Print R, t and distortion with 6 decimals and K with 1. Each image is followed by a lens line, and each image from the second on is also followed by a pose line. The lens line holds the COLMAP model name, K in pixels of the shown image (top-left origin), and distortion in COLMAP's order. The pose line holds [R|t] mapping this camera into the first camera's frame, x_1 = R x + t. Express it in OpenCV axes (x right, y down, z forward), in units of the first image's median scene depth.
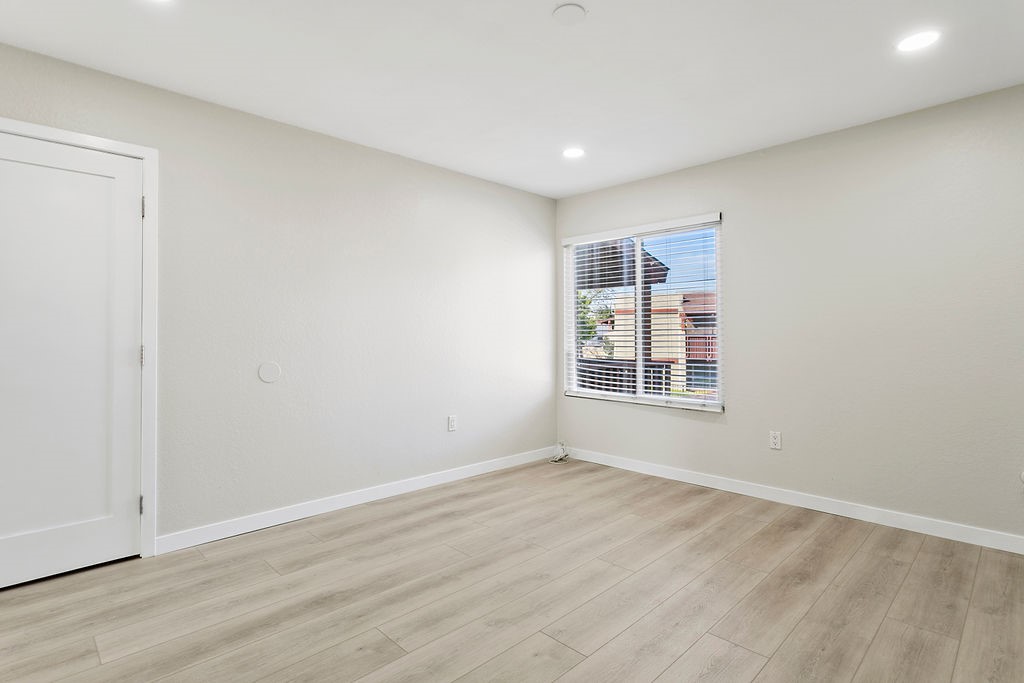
lens RADIAL K [[540.2, 0, 537.9], [0, 540.2, 338.7], [0, 0, 1]] dist [-0.000998, 0.000337]
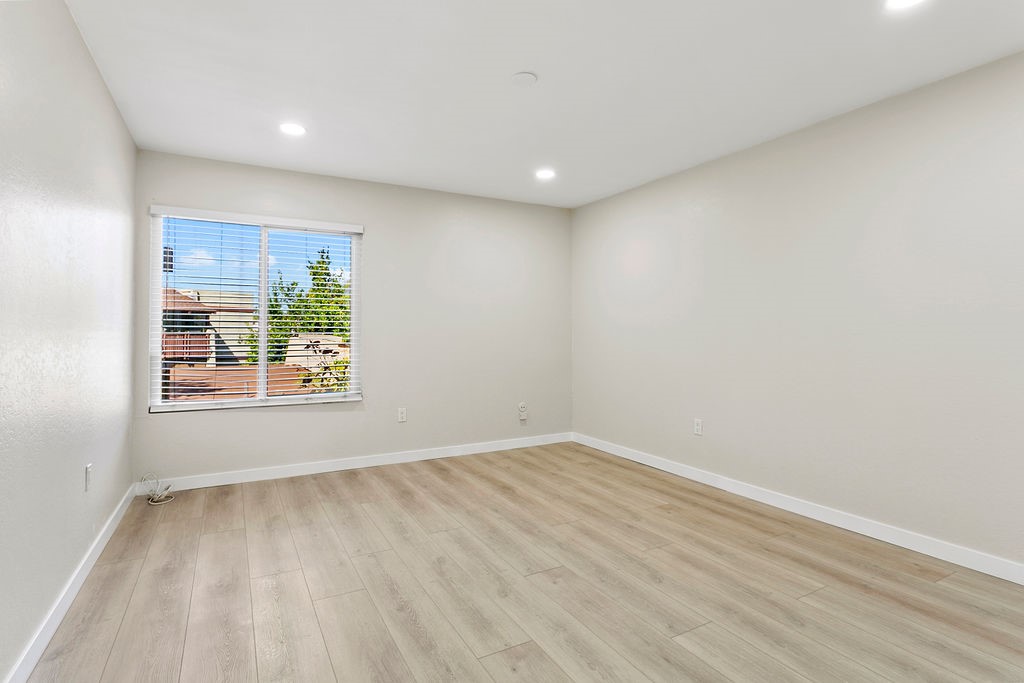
lens RADIAL K [[511.9, 0, 508.9], [0, 511.9, 329.3], [0, 0, 1]] dist [-0.008776, 0.000708]
pose [[0.247231, 0.007506, 0.968928, -0.817735], [0.001035, 0.999967, -0.008011, -0.008533], [-0.968956, 0.002983, 0.247215, 0.536568]]
